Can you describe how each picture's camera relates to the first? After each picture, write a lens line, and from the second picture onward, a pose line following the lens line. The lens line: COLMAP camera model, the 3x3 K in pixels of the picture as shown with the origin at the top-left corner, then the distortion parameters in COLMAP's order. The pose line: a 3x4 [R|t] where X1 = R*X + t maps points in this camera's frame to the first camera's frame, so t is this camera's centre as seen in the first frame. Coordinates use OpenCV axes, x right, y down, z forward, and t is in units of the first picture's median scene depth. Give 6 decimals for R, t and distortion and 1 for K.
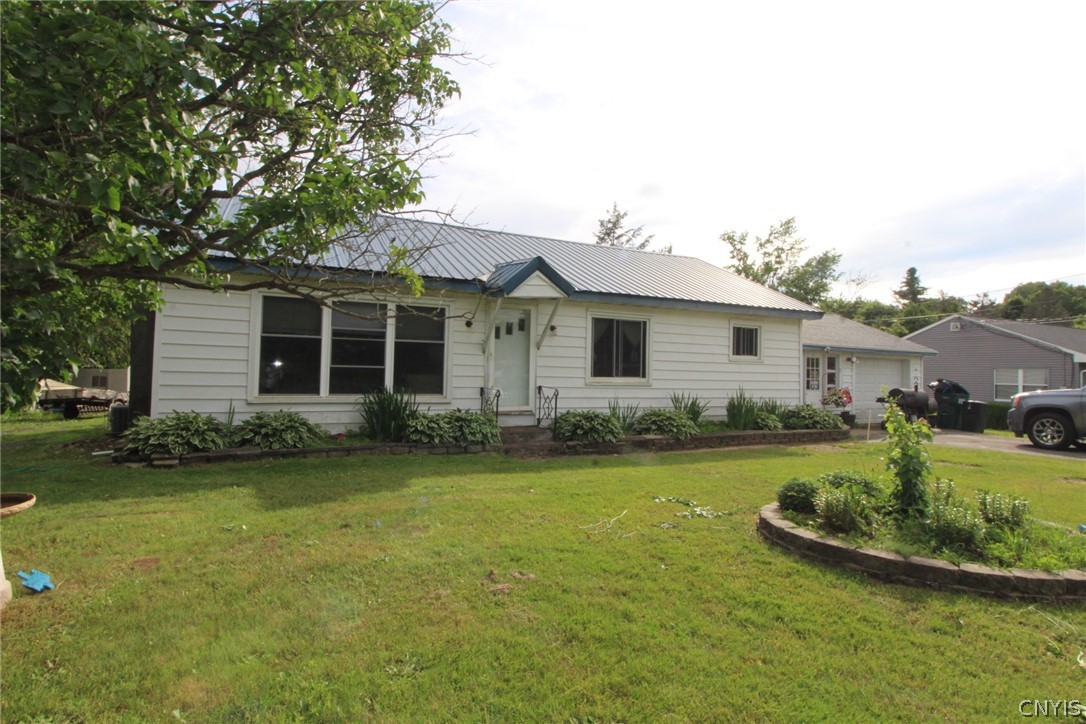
lens RADIAL K [[554.7, 0, 543.5], [0, 554.7, 378.3], [0, 0, 1]] dist [-0.003797, -0.001912]
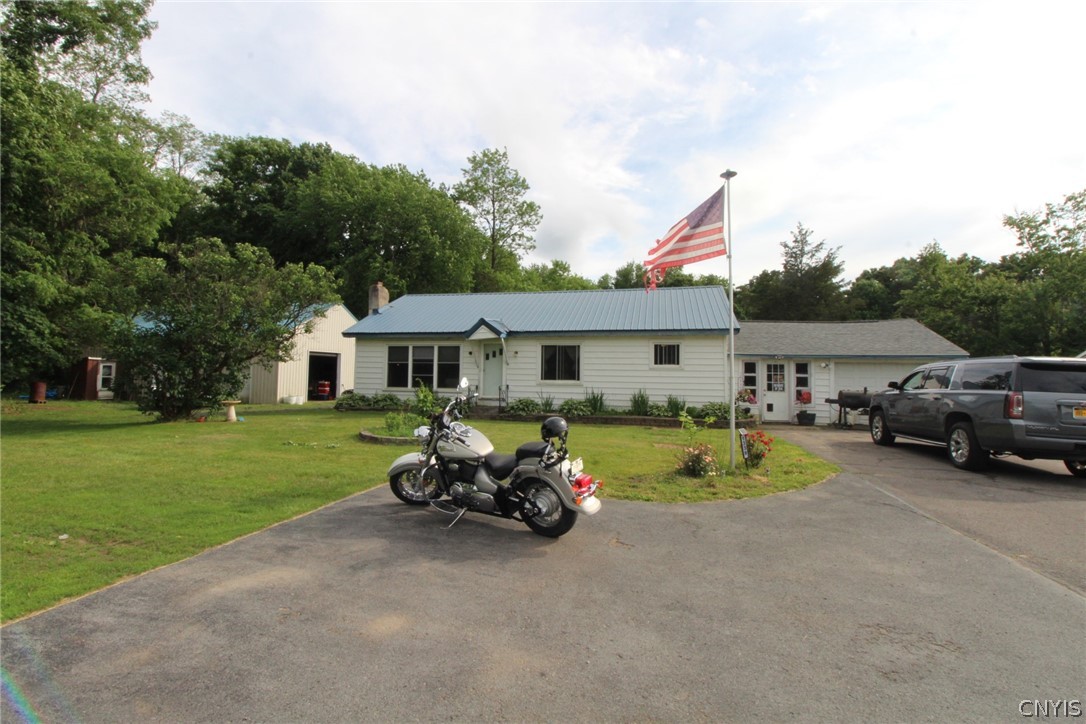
lens RADIAL K [[522.5, 0, 543.0], [0, 522.5, 362.0], [0, 0, 1]] dist [-0.000611, -0.017210]
pose [[0.766214, -0.029559, -0.641906, 1.107701], [-0.006634, 0.998524, -0.053900, 0.028692], [0.642552, 0.045557, 0.764887, -0.229259]]
